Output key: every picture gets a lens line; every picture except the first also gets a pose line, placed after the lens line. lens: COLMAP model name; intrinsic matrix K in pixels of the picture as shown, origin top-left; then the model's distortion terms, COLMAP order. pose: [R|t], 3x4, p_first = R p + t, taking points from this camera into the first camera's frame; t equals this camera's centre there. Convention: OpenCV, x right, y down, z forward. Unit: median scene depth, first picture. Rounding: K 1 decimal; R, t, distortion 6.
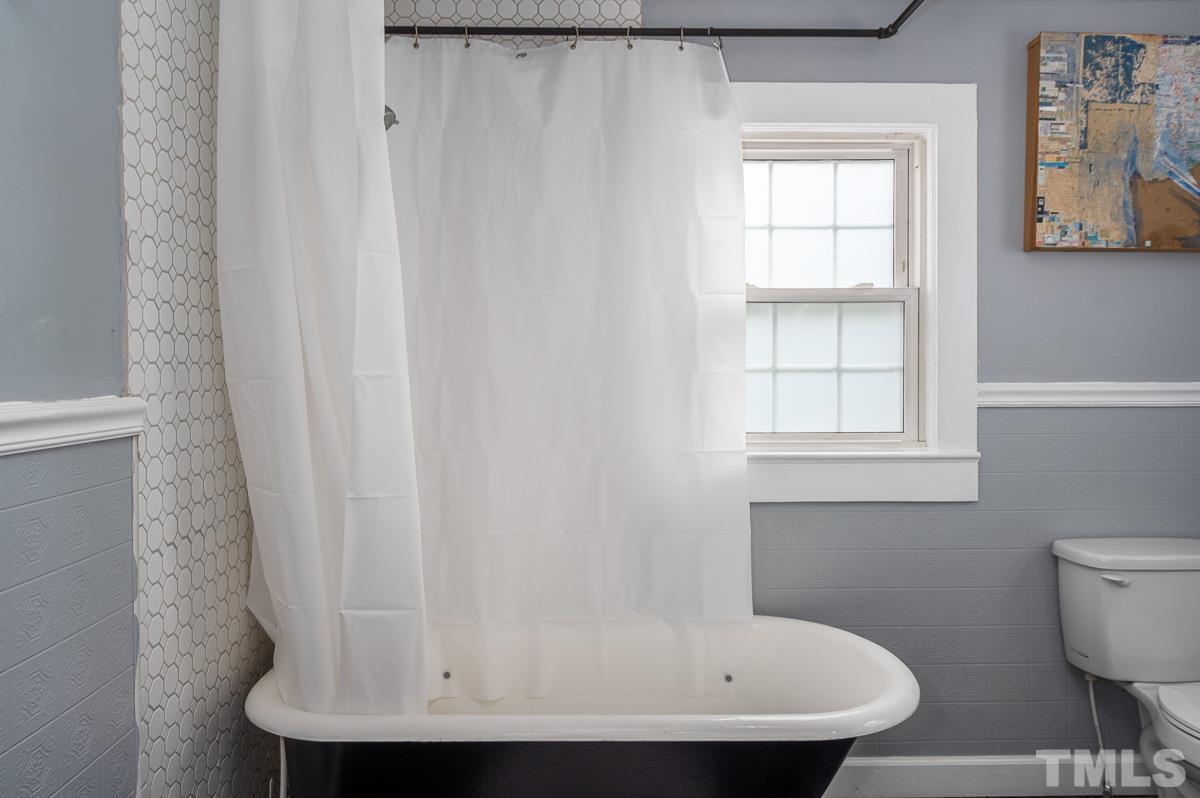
lens RADIAL K [[817.7, 0, 599.8], [0, 817.7, 393.1], [0, 0, 1]] dist [0.000284, 0.004932]
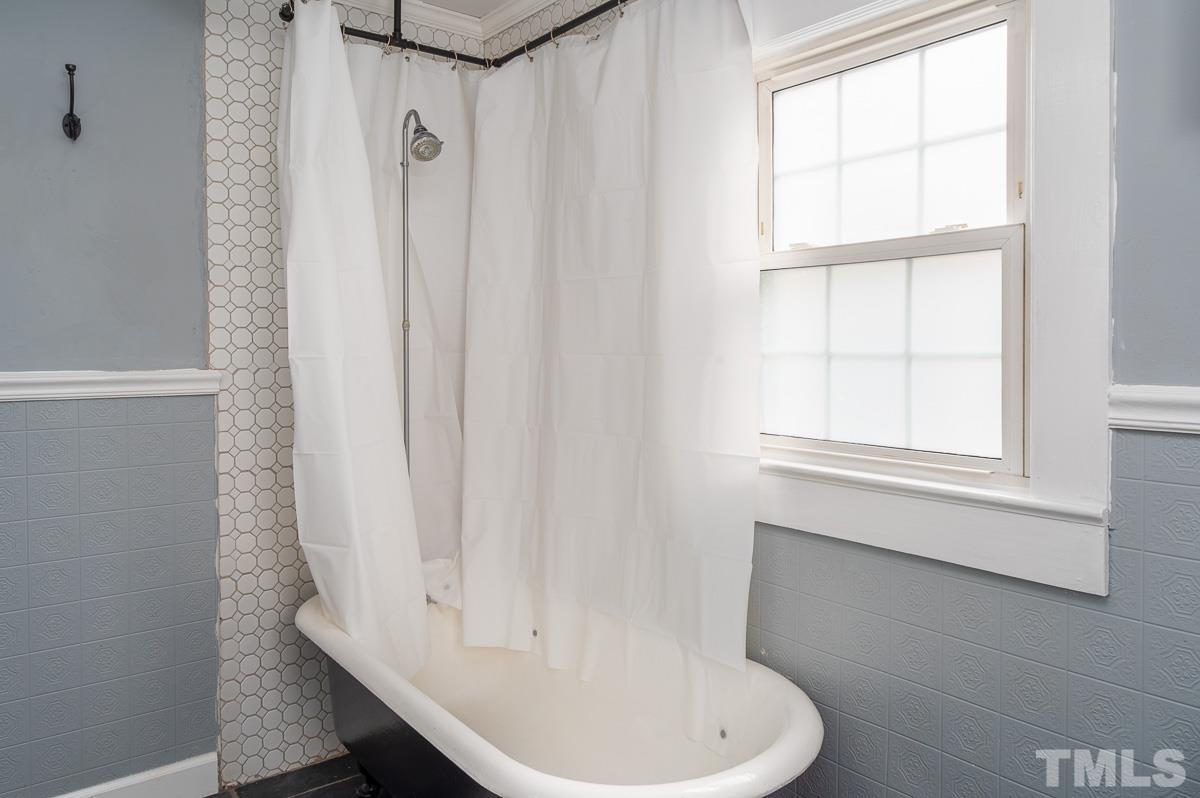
lens RADIAL K [[817.7, 0, 602.4], [0, 817.7, 390.9], [0, 0, 1]] dist [0.000284, 0.004932]
pose [[0.599578, 0.040860, -0.799272, 0.697235], [-0.027502, 0.999158, 0.030448, -0.014289], [0.799844, 0.003725, 0.600197, 0.395145]]
